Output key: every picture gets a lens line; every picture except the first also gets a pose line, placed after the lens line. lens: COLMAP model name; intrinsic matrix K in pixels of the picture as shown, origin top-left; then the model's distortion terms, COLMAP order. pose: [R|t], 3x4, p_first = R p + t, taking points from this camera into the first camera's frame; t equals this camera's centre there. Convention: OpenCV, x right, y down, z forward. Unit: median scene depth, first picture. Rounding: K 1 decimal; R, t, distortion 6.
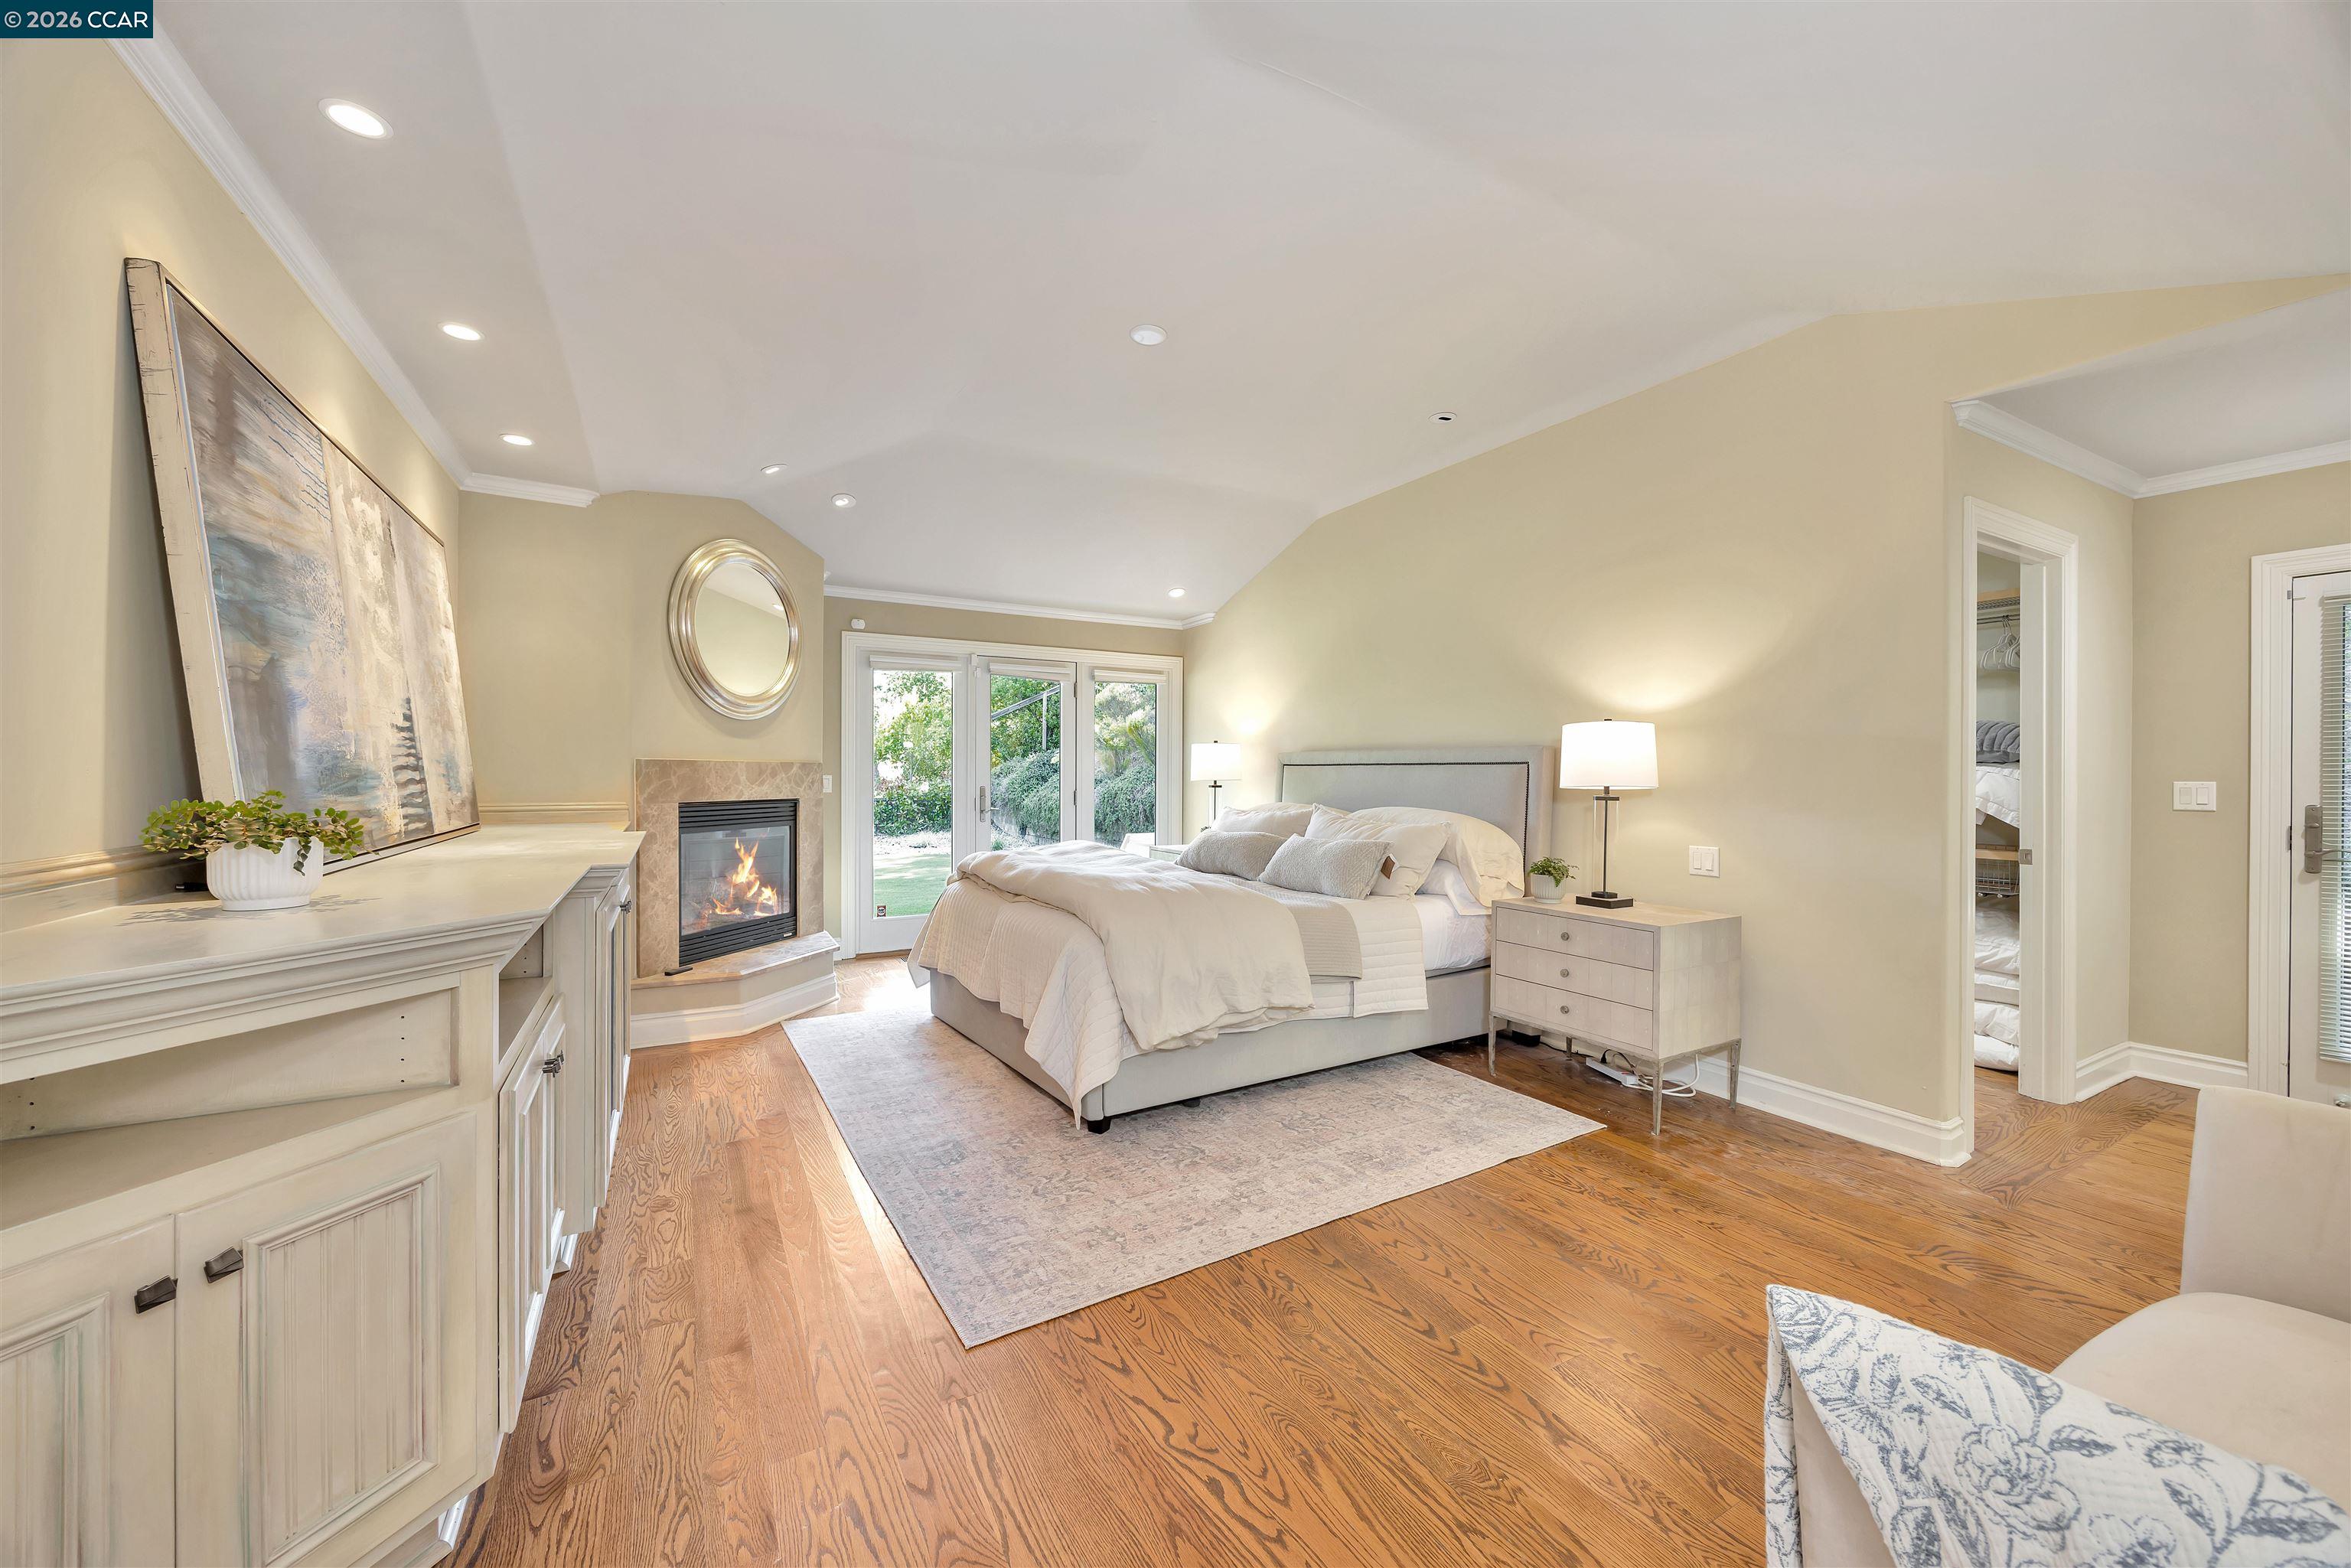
lens RADIAL K [[895.6, 0, 1185.7], [0, 895.6, 778.4], [0, 0, 1]] dist [-0.006835, 0.000288]
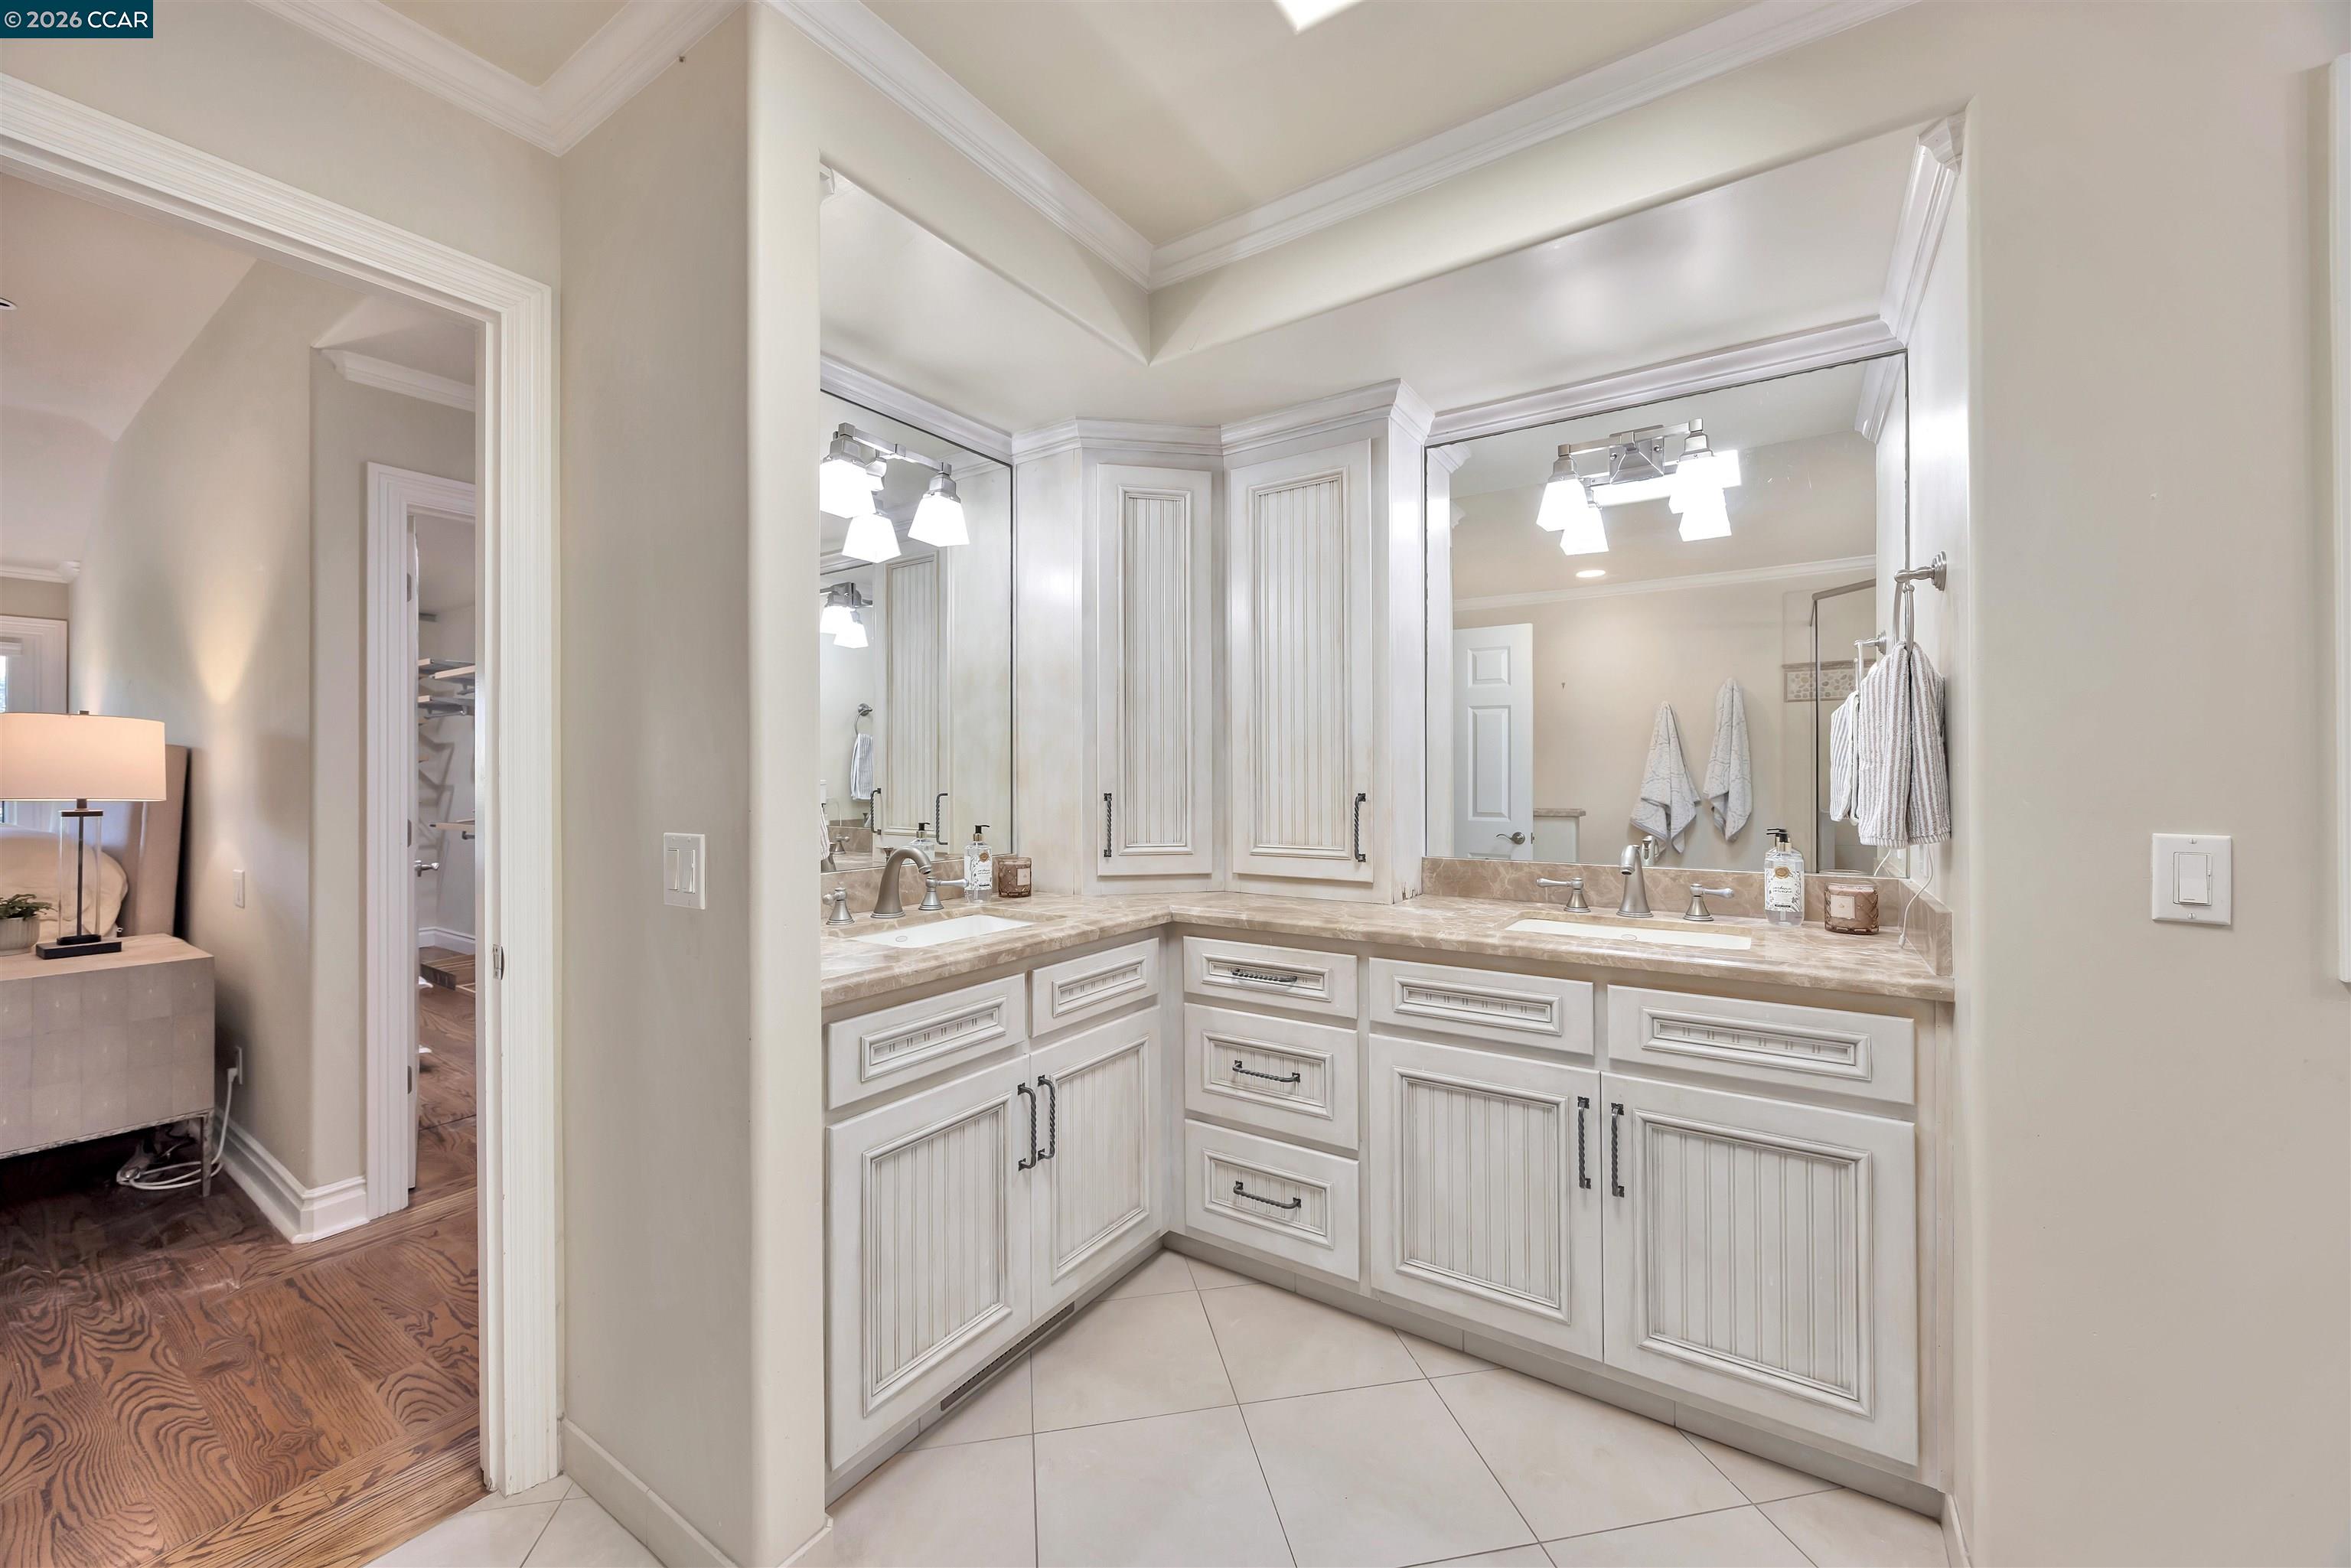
lens RADIAL K [[895.6, 0, 1183.1], [0, 895.6, 765.0], [0, 0, 1]] dist [-0.006835, 0.000288]
pose [[0.896587, -0.013052, 0.442675, 0.840212], [0.015909, 0.999870, -0.002742, -0.001632], [-0.442581, 0.009500, 0.896678, -0.089935]]
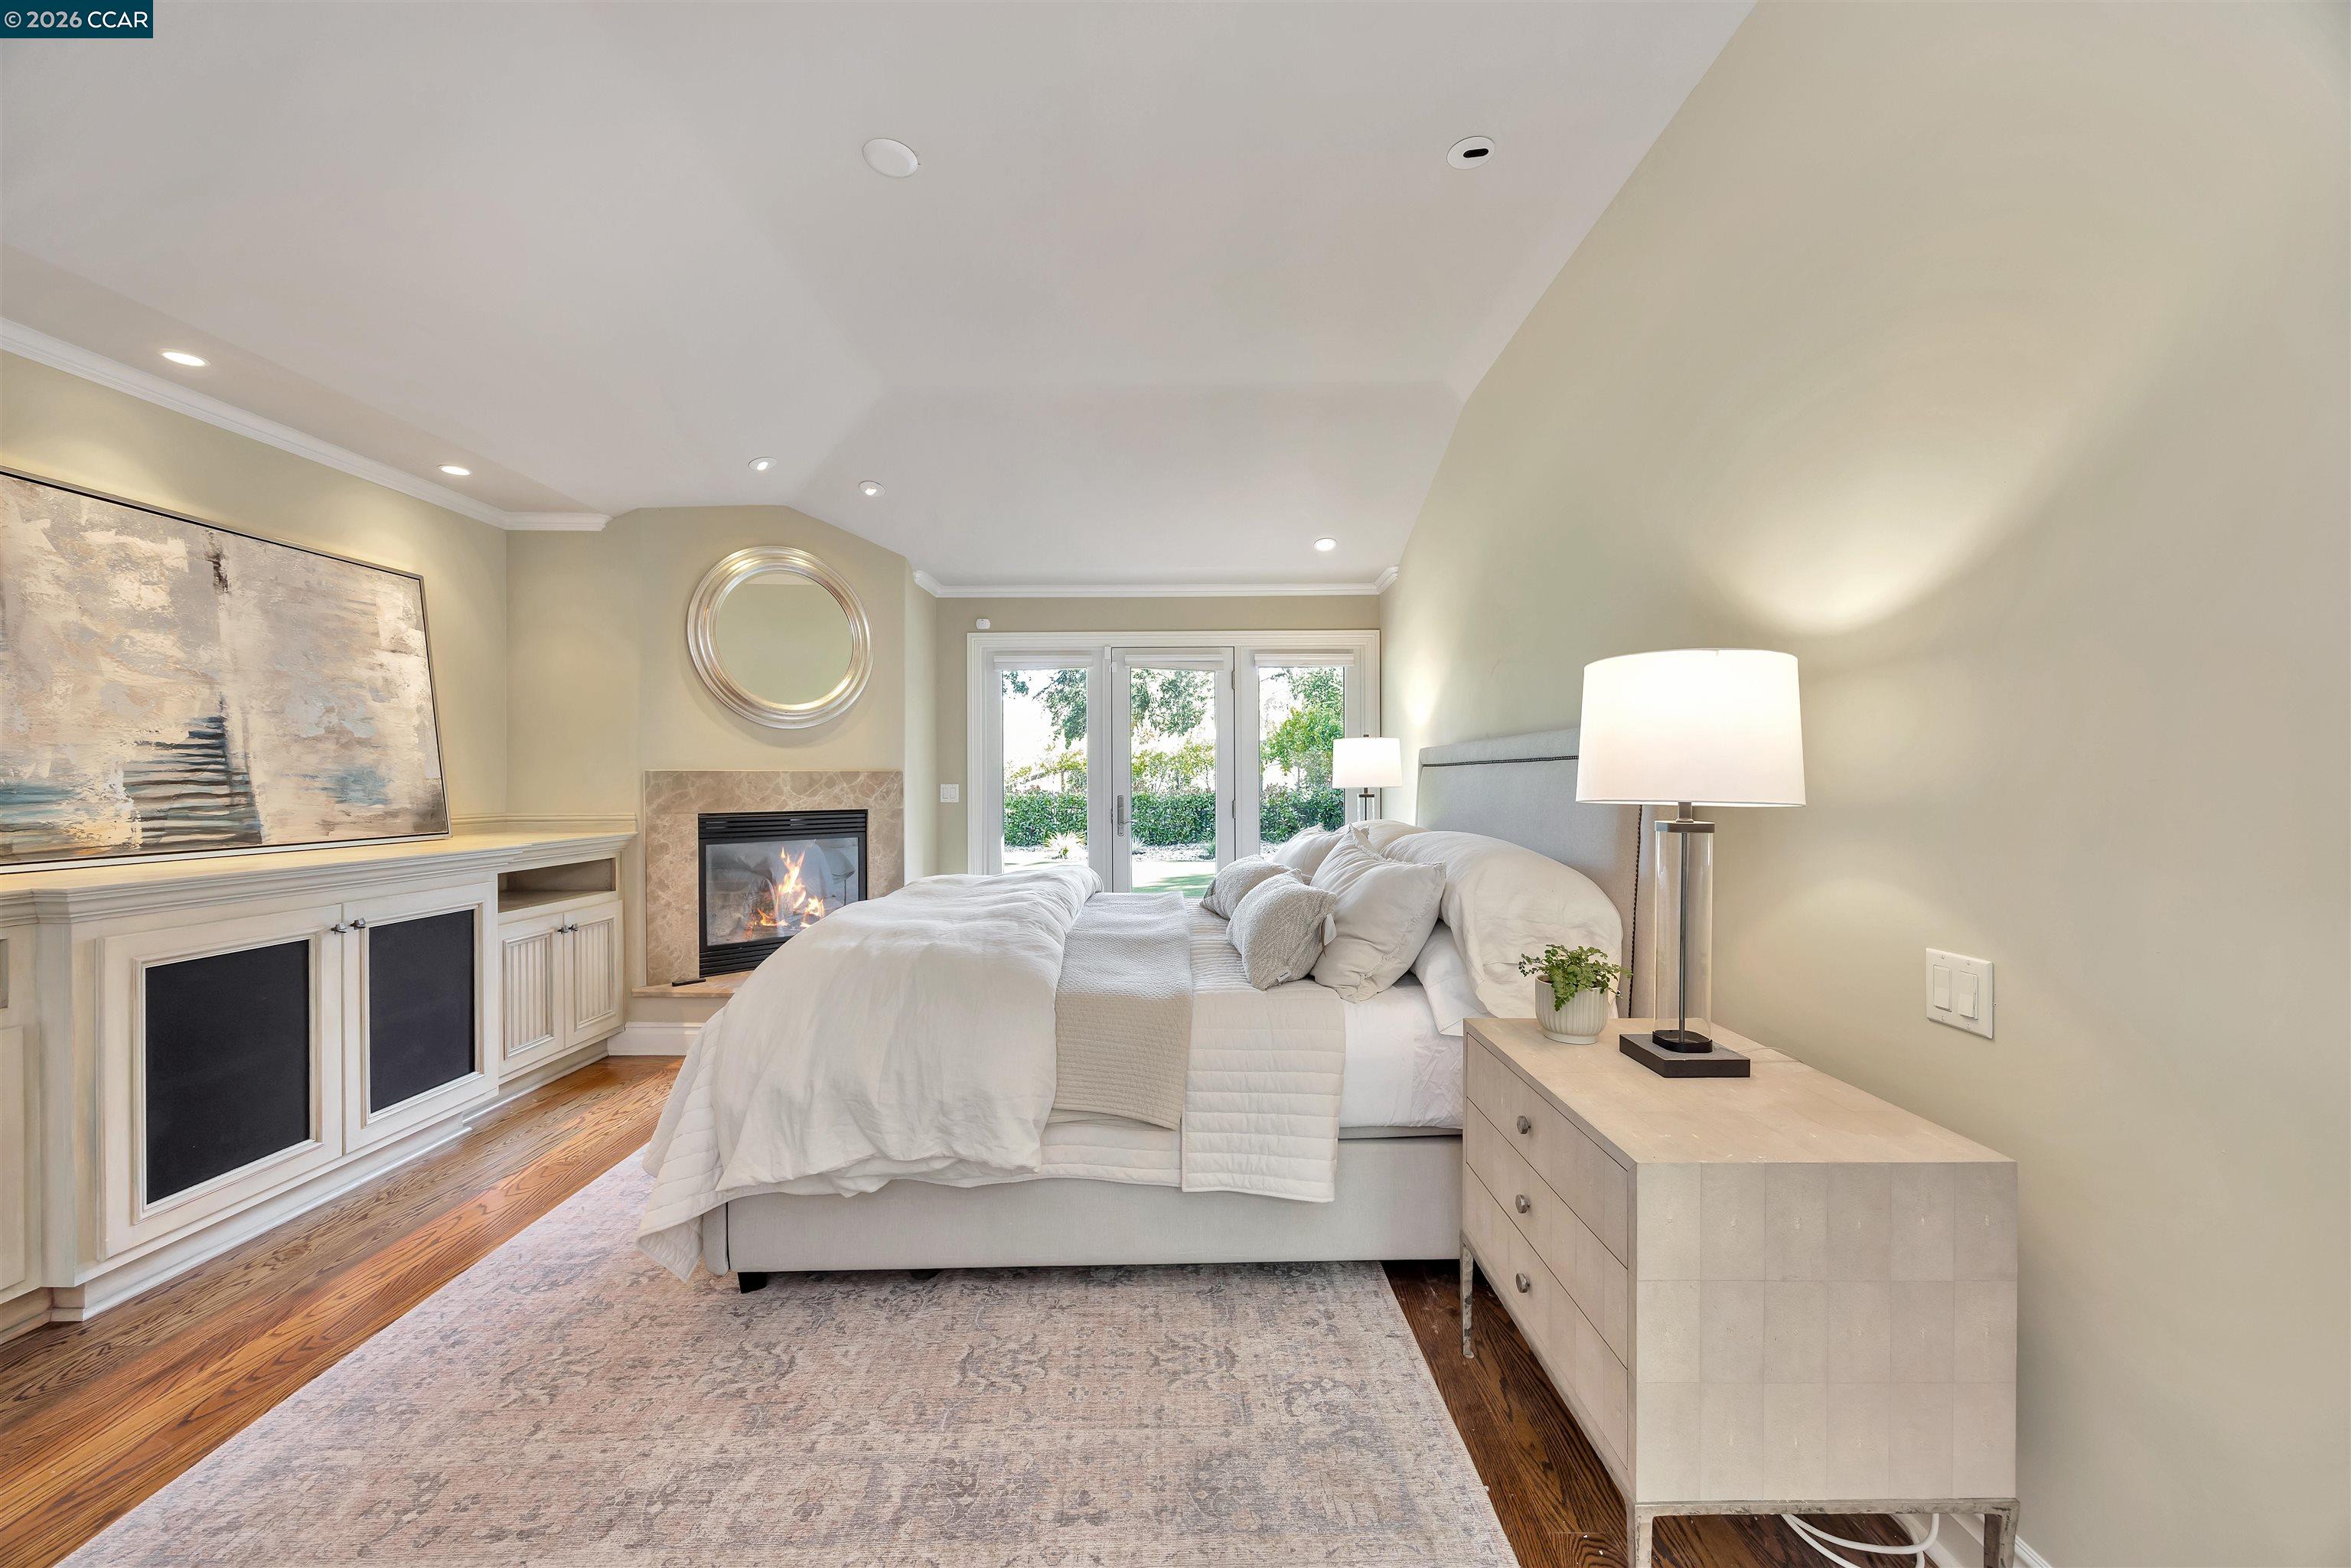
lens RADIAL K [[895.6, 0, 1180.9], [0, 895.6, 773.3], [0, 0, 1]] dist [-0.006835, 0.000288]
pose [[0.862908, -0.012466, -0.505207, 0.408524], [0.006665, 0.999889, -0.013288, -0.000846], [0.505317, 0.008099, 0.862896, 0.408515]]
